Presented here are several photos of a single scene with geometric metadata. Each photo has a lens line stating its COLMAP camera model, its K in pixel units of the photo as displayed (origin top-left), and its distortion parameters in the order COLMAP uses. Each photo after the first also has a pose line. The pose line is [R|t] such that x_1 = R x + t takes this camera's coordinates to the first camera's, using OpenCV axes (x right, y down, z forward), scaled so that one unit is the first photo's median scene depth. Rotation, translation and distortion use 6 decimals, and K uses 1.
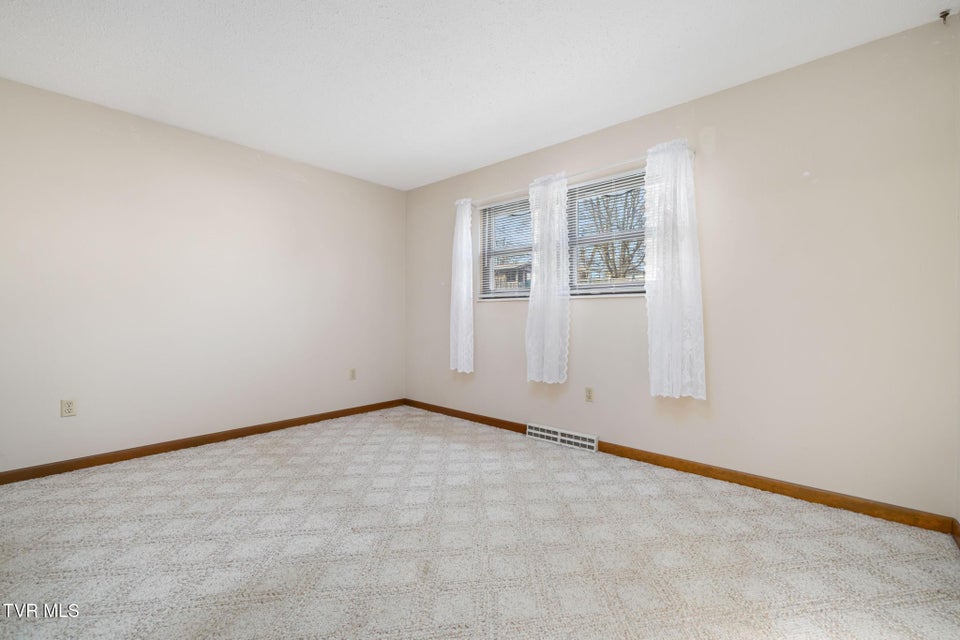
lens RADIAL K [[408.9, 0, 483.9], [0, 408.9, 318.6], [0, 0, 1]] dist [0.000378, 0.000007]
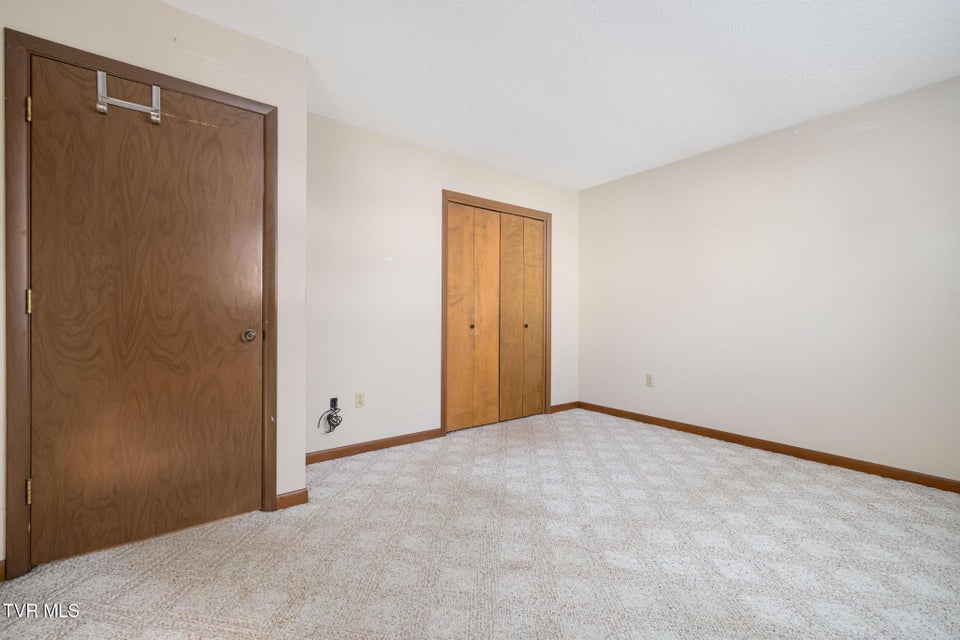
lens RADIAL K [[408.5, 0, 480.6], [0, 408.5, 321.5], [0, 0, 1]] dist [0.000675, 0.000300]
pose [[-0.193676, 0.008584, -0.981028, 0.781346], [-0.012794, 0.999855, 0.011274, -0.004267], [0.980982, 0.014735, -0.193538, 0.990563]]
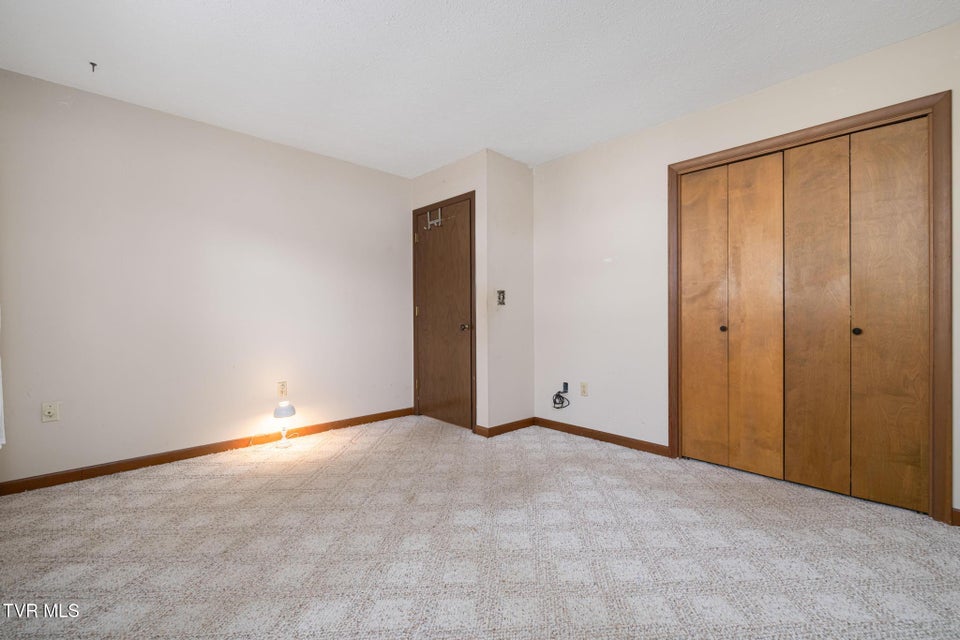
lens RADIAL K [[408.5, 0, 480.6], [0, 408.5, 321.5], [0, 0, 1]] dist [0.000675, 0.000300]
pose [[-0.996334, -0.000254, 0.085548, -0.445029], [0.001557, 0.999776, 0.021107, -0.014717], [-0.085534, 0.021163, -0.996110, 2.115216]]
